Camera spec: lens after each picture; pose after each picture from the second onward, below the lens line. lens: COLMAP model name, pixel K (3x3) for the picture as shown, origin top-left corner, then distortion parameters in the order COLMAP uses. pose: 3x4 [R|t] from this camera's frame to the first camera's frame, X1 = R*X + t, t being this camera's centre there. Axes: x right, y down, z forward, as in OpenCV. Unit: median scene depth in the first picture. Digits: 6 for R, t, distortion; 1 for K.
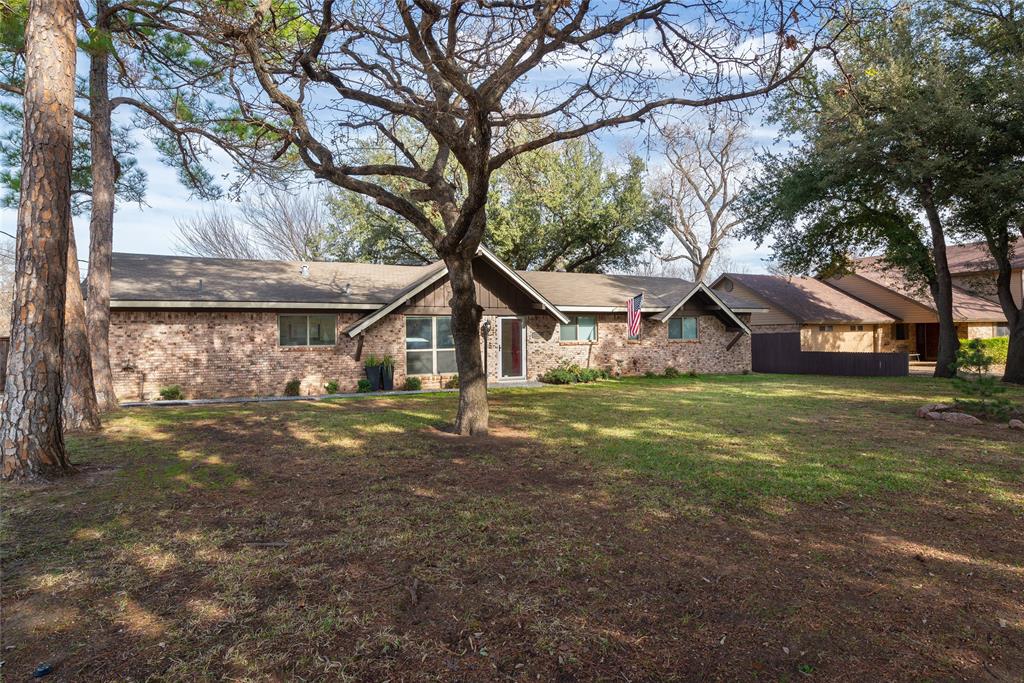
lens RADIAL K [[567.9, 0, 512.0], [0, 567.9, 341.5], [0, 0, 1]] dist [0.041987, 0.000184]
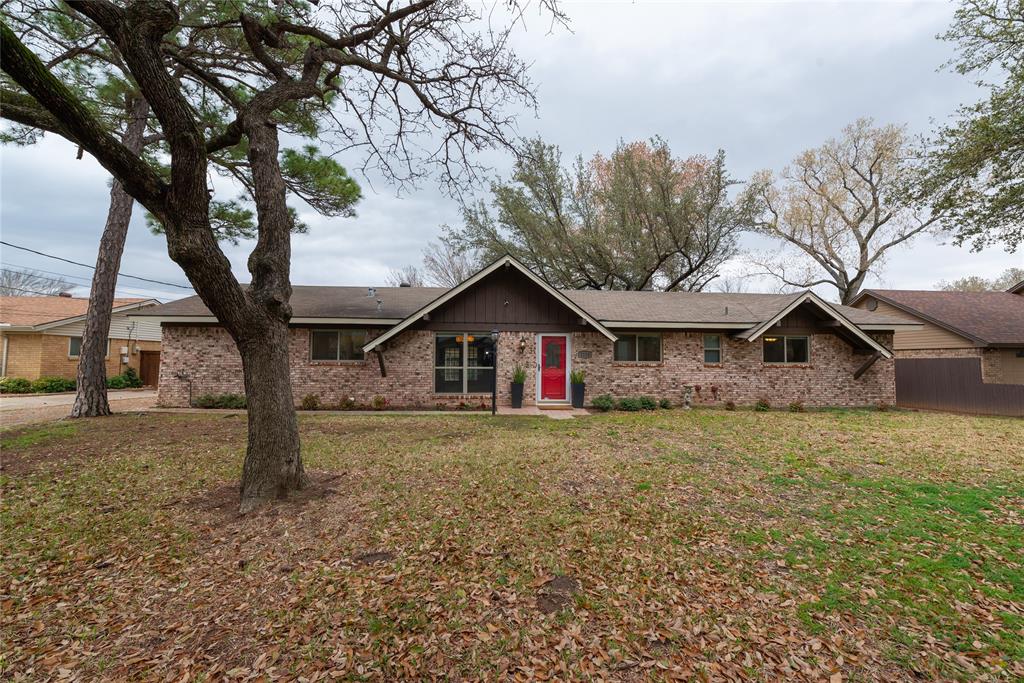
lens RADIAL K [[416.9, 0, 519.1], [0, 416.9, 342.5], [0, 0, 1]] dist [0.024156, -0.005660]
pose [[0.932713, 0.006369, -0.360563, 0.173951], [-0.021540, 0.999043, -0.038073, -0.002500], [0.359975, 0.043277, 0.931958, 0.326522]]
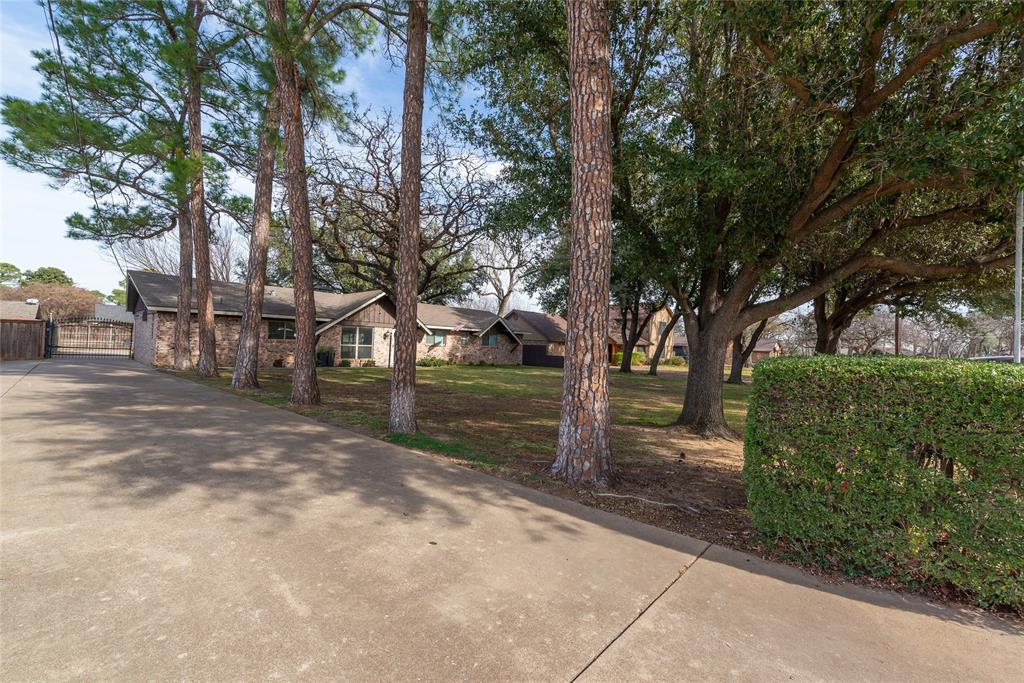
lens RADIAL K [[426.5, 0, 513.9], [0, 426.5, 343.5], [0, 0, 1]] dist [0.000125, -0.000014]
pose [[0.939704, 0.052462, 0.337941, -0.109390], [-0.052507, 0.998580, -0.009015, -0.004200], [-0.337934, -0.009273, 0.941124, -0.385836]]
